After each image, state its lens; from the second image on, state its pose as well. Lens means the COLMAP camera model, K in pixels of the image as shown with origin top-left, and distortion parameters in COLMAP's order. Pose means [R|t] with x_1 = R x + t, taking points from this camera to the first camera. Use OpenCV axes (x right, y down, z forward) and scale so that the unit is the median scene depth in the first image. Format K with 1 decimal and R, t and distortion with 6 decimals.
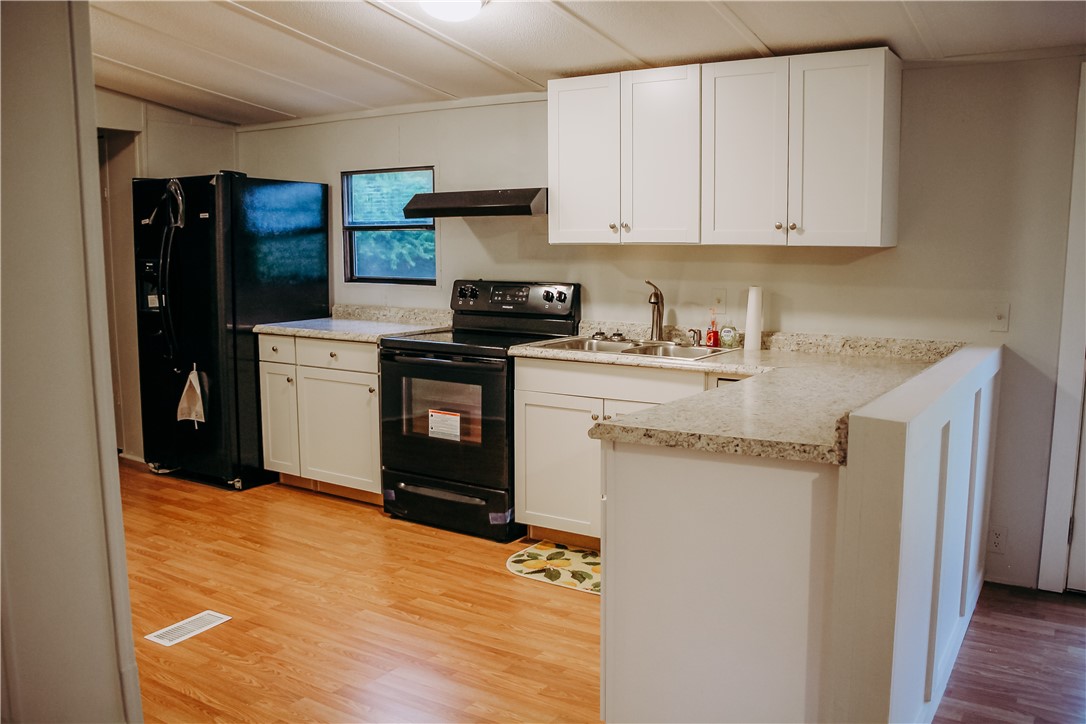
lens RADIAL K [[921.5, 0, 543.0], [0, 921.5, 362.0], [0, 0, 1]] dist [-0.130495, 0.005261]
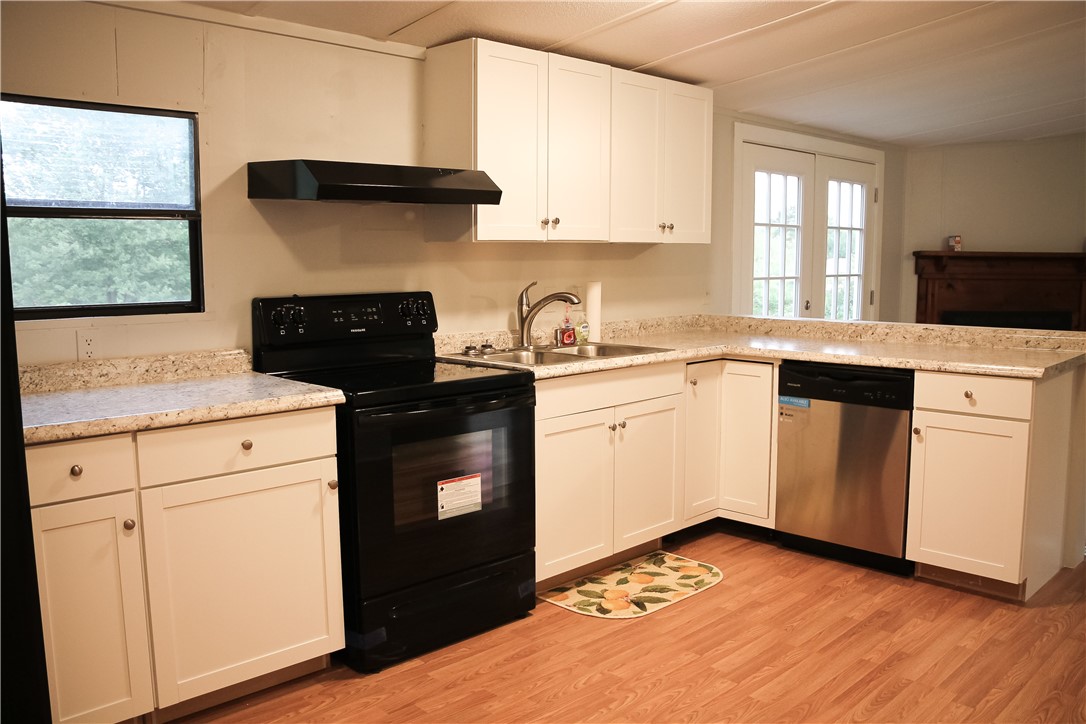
lens RADIAL K [[921.5, 0, 543.0], [0, 921.5, 362.0], [0, 0, 1]] dist [-0.130495, 0.005261]
pose [[0.208768, -0.119072, 0.970689, -0.775902], [0.128247, 0.987322, 0.093531, -0.091978], [-0.969520, 0.104961, 0.221392, 0.778070]]
